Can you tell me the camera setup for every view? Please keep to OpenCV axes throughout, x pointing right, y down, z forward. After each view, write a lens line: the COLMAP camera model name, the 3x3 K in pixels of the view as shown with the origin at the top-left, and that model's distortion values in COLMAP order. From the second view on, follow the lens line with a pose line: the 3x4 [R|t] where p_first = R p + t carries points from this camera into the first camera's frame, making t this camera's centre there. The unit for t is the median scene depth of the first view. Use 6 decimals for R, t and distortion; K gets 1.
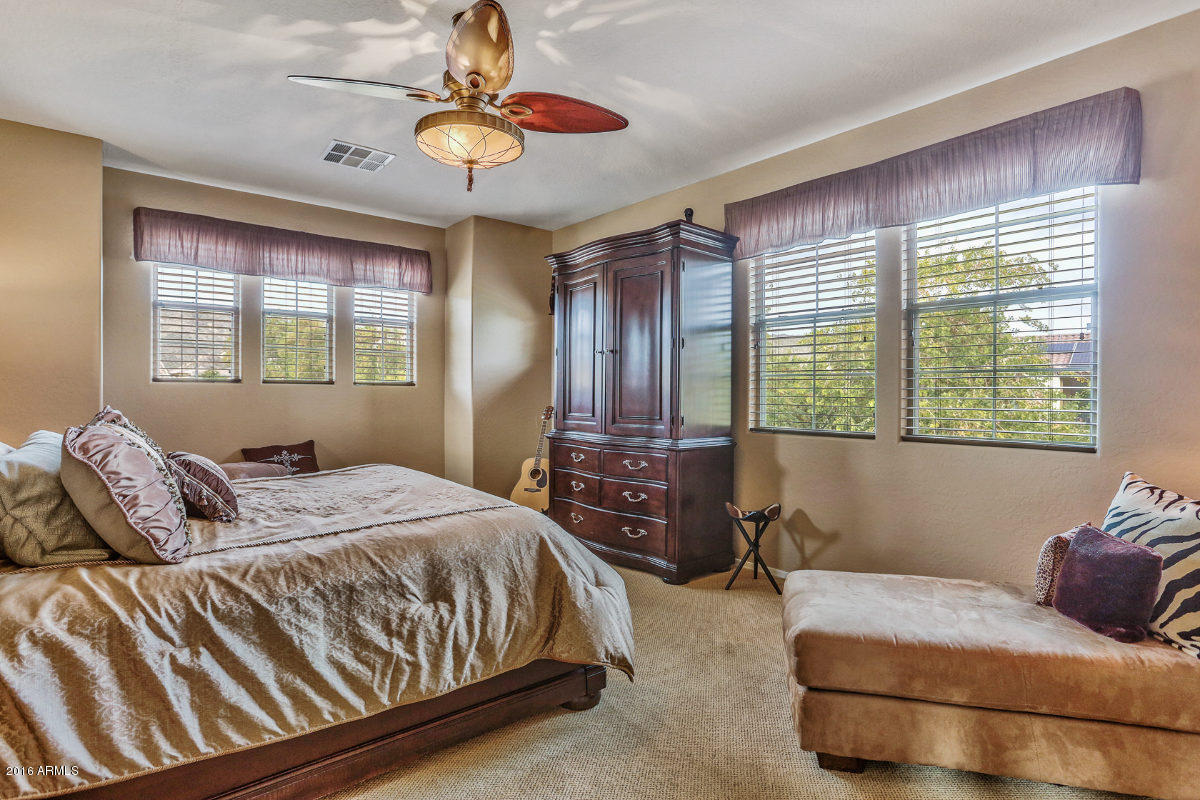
lens RADIAL K [[603.5, 0, 603.9], [0, 603.5, 400.5], [0, 0, 1]] dist [-0.066915, 0.032254]
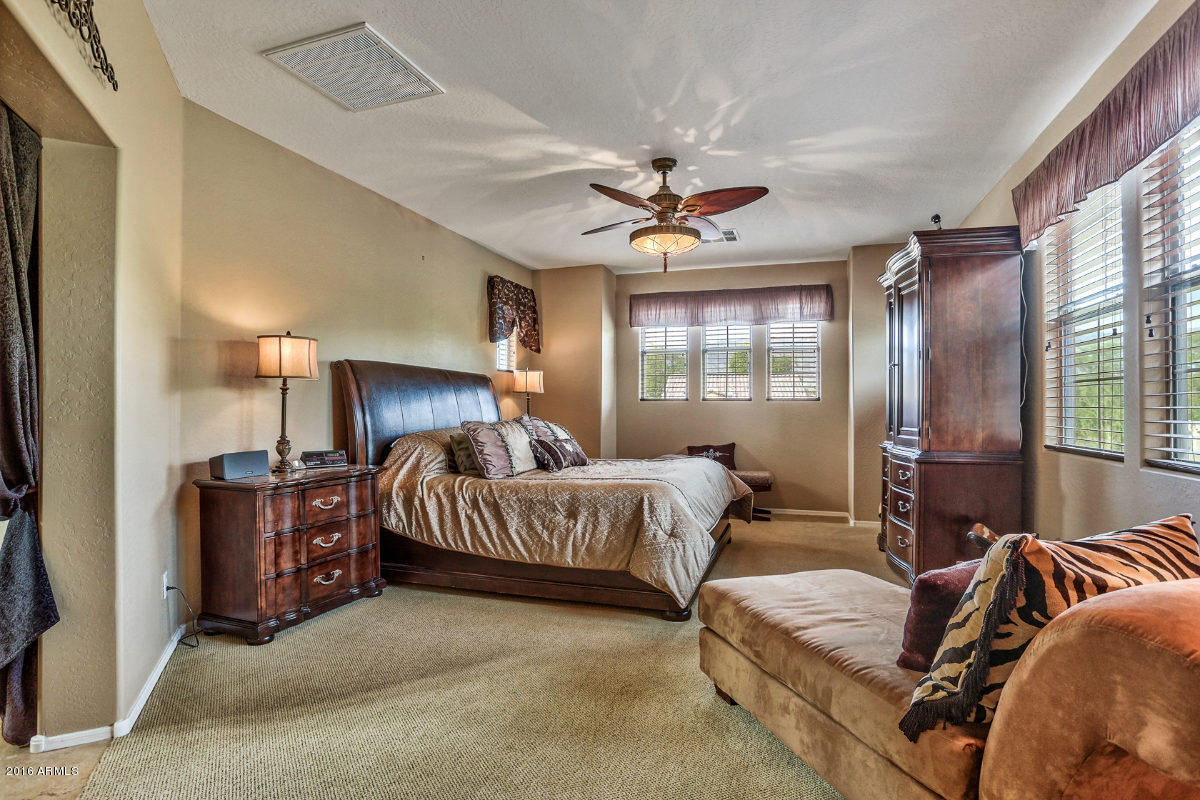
lens RADIAL K [[603.5, 0, 603.9], [0, 603.5, 400.5], [0, 0, 1]] dist [-0.066915, 0.032254]
pose [[0.533376, -0.016571, -0.845716, 1.299132], [-0.006339, 0.999702, -0.023586, 0.013231], [0.845854, 0.017941, 0.533112, 0.078372]]
